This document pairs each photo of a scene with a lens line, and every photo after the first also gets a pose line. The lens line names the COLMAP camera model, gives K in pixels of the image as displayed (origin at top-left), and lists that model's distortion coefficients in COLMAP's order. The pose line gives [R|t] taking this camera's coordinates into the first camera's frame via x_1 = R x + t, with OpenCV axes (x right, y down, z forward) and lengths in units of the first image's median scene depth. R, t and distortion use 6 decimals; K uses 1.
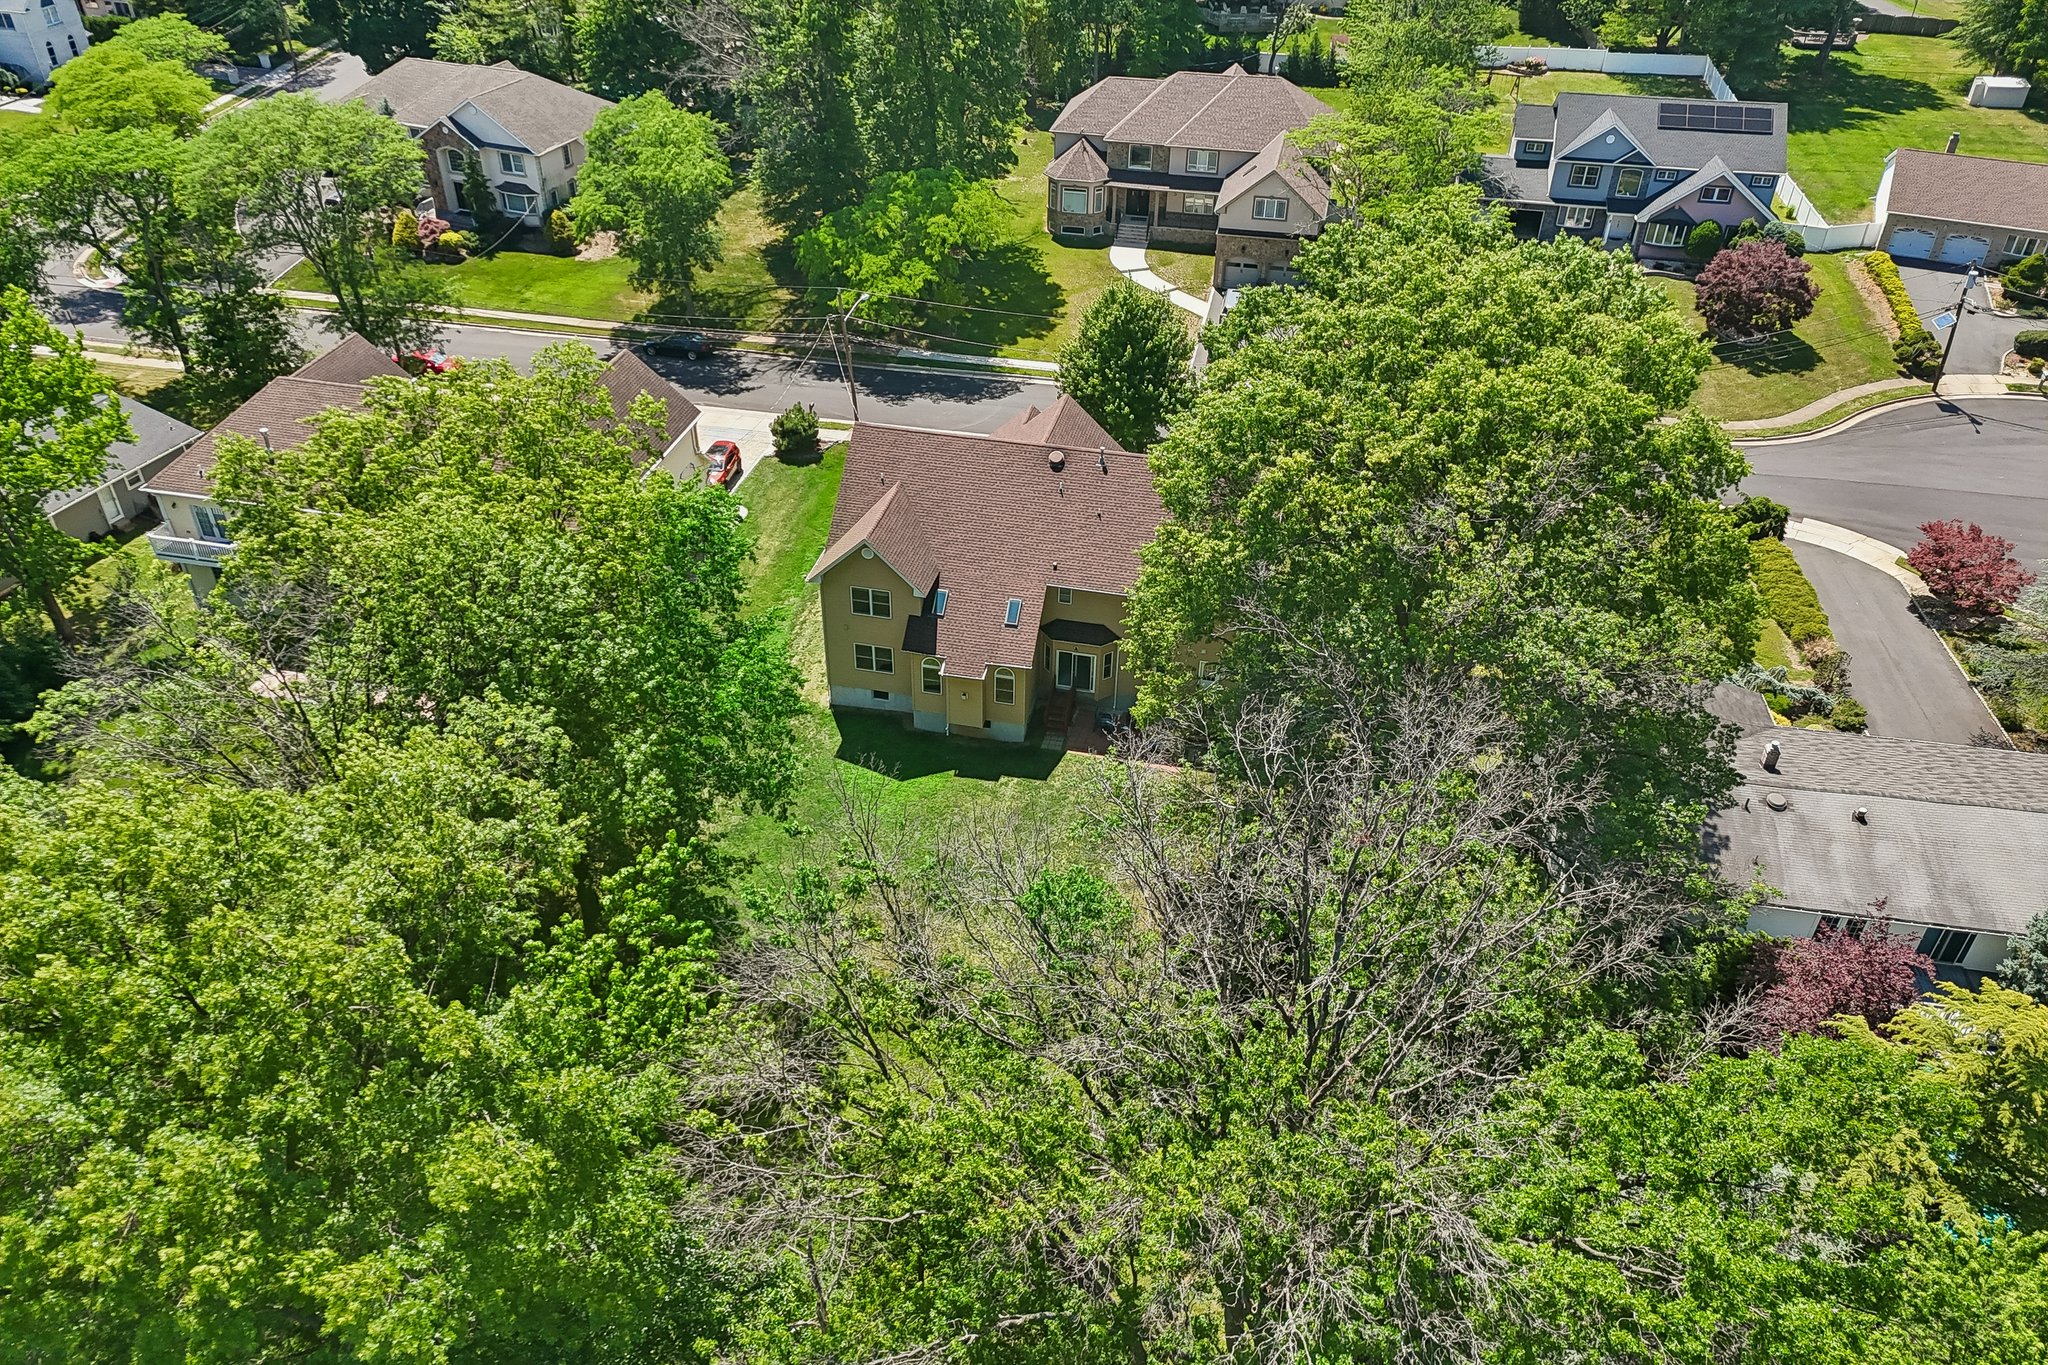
lens RADIAL K [[1494.8, 0, 1028.4], [0, 1494.8, 683.5], [0, 0, 1]] dist [0.075642, -0.063011]
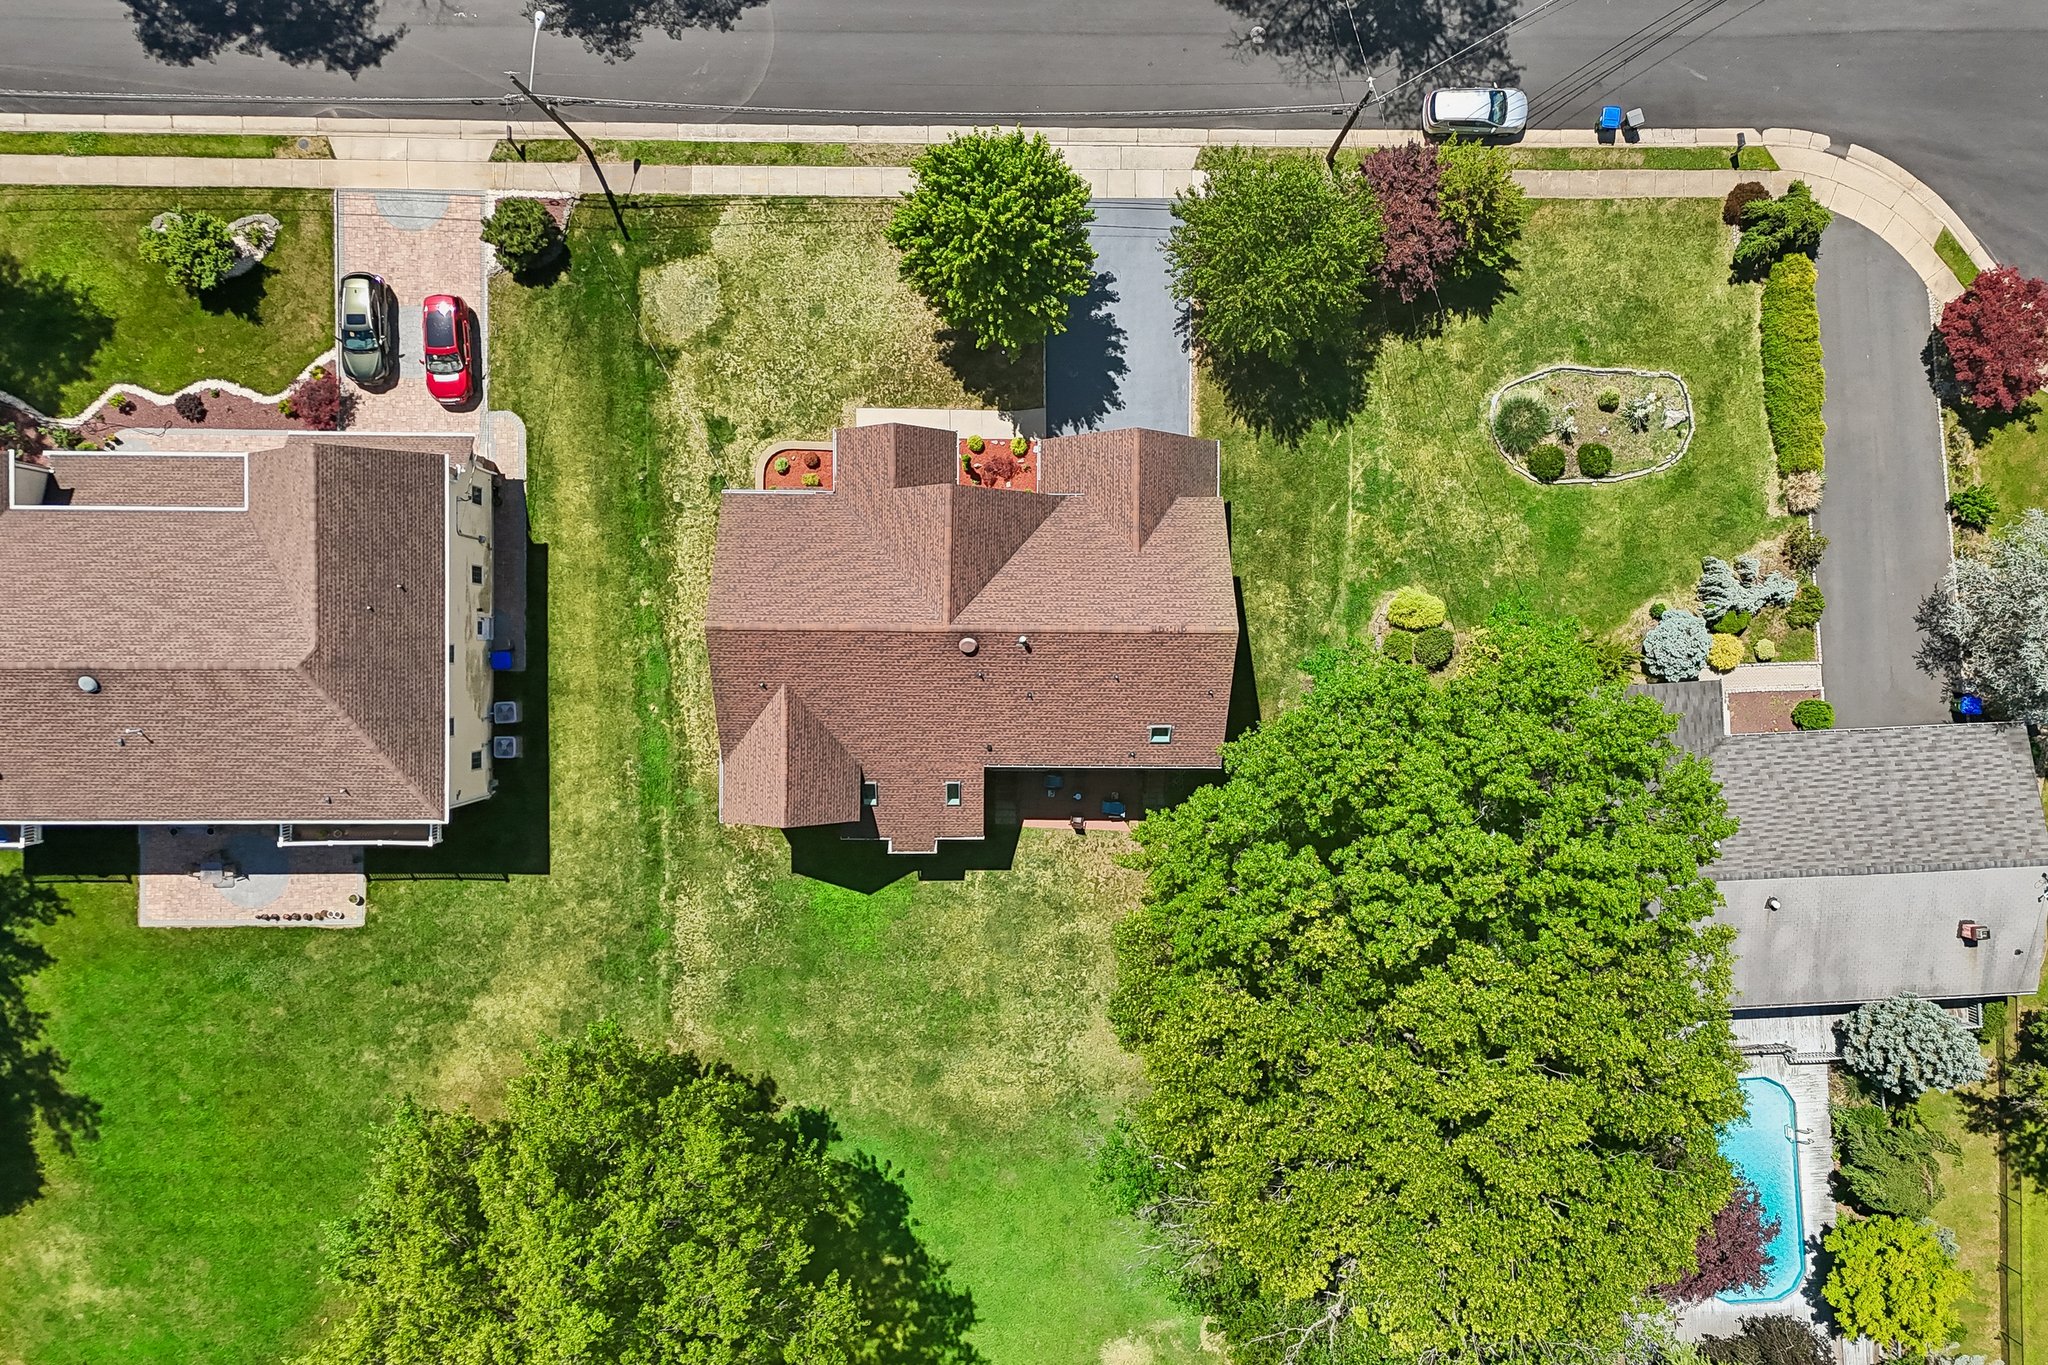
lens RADIAL K [[1494.8, 0, 1018.5], [0, 1494.8, 674.1], [0, 0, 1]] dist [0.075642, -0.063011]
pose [[0.978591, -0.205693, 0.007016, 0.025583], [0.113233, 0.566548, 0.816212, -0.566778], [-0.171864, -0.797944, 0.577710, 0.353529]]
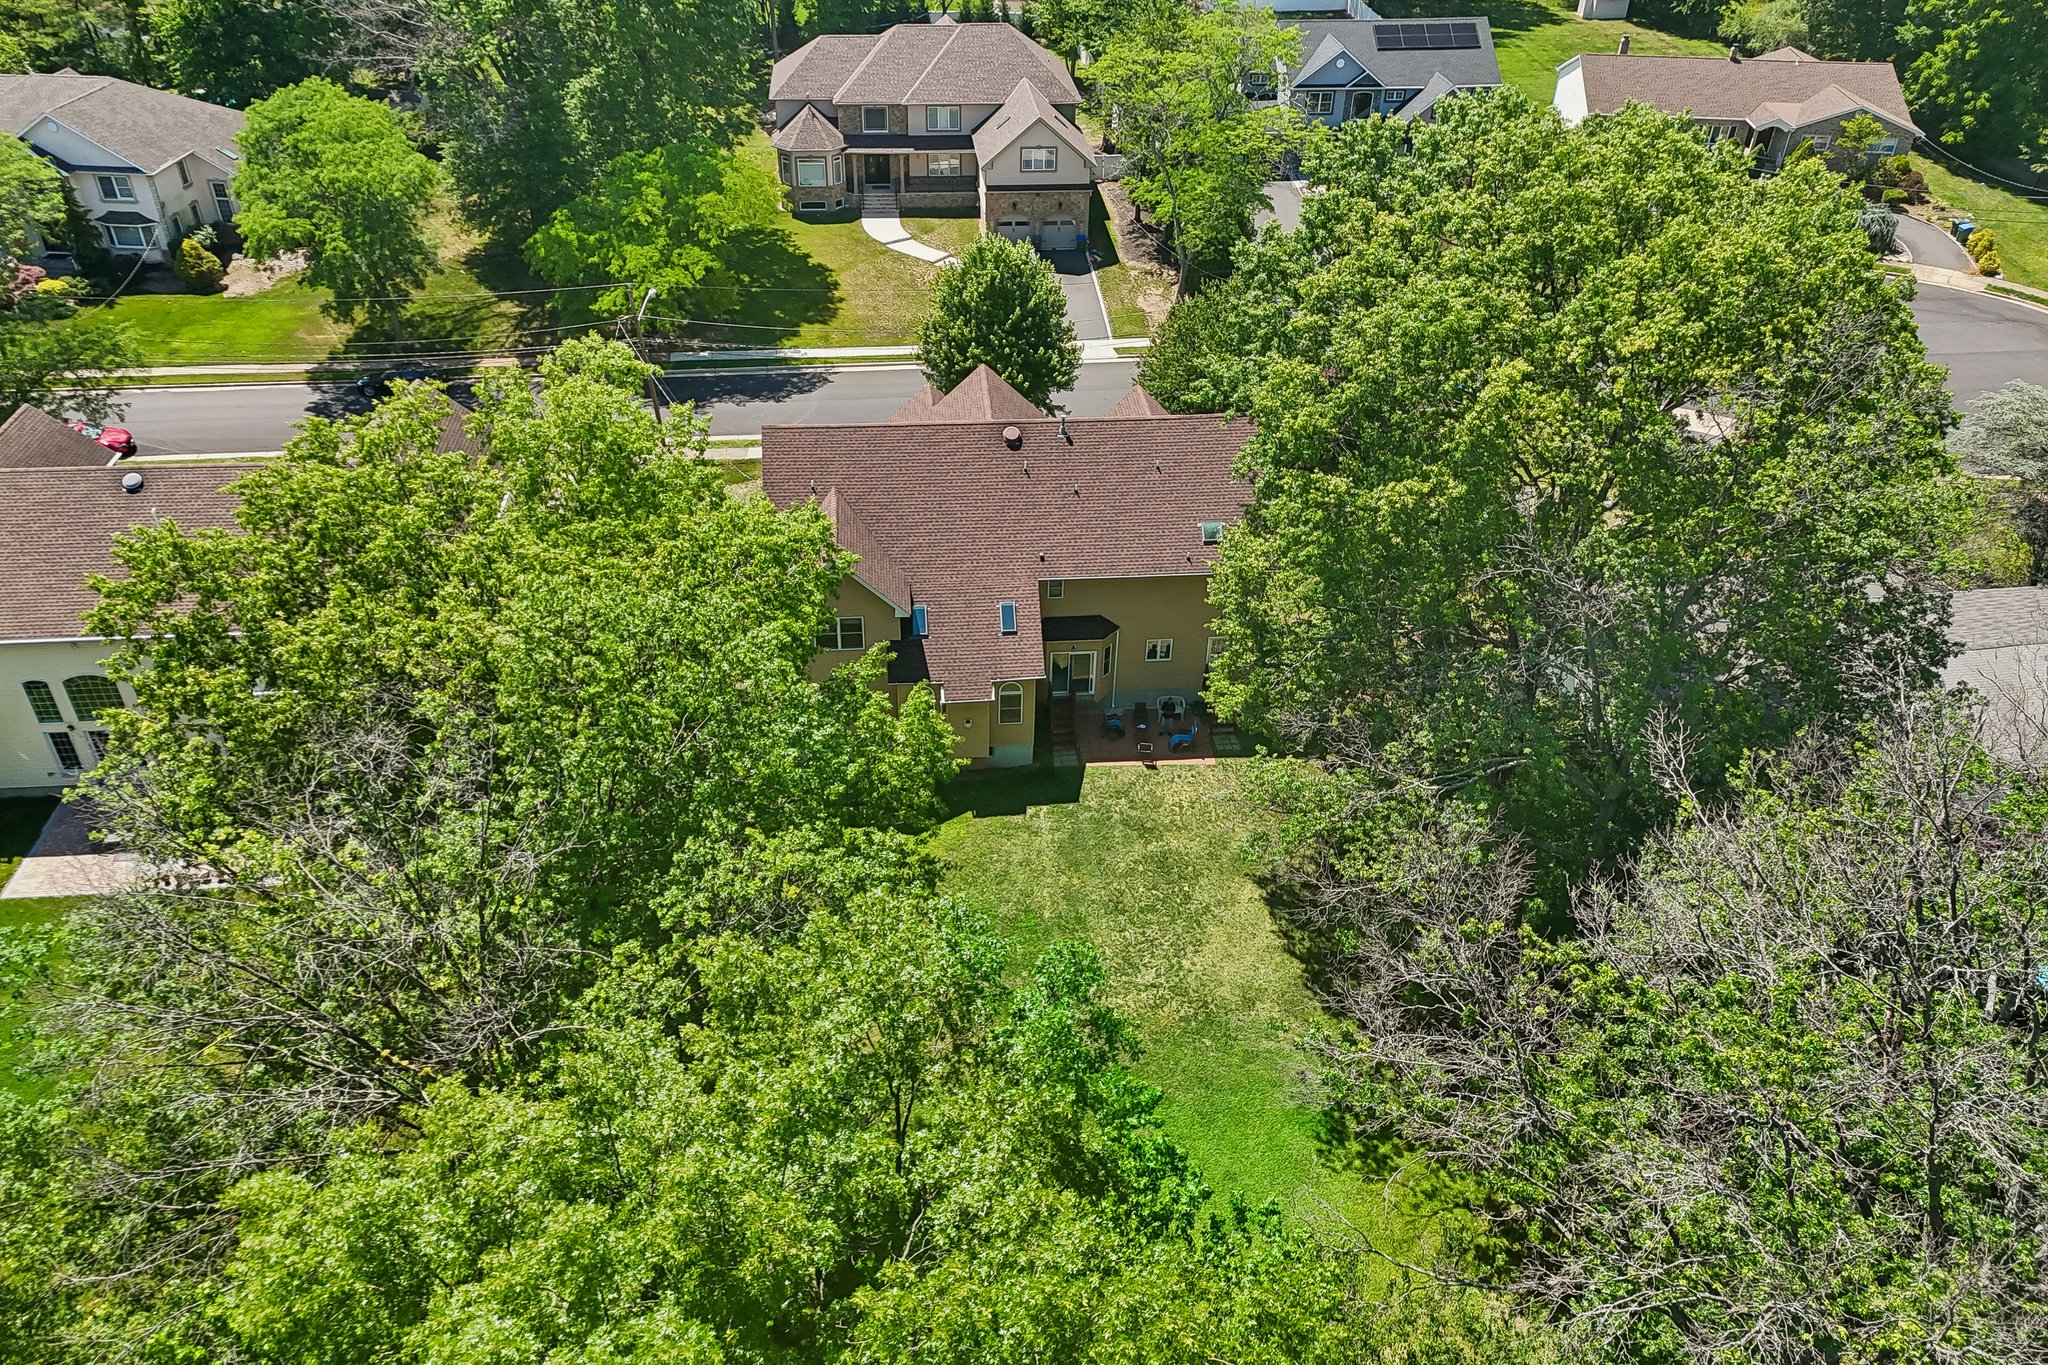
lens RADIAL K [[1494.8, 0, 1023.0], [0, 1494.8, 683.4], [0, 0, 1]] dist [0.075642, -0.063011]
pose [[0.953045, -0.174289, 0.247646, -0.150567], [0.174170, 0.984457, 0.022563, -0.019052], [-0.247729, 0.021629, 0.968588, 0.112287]]
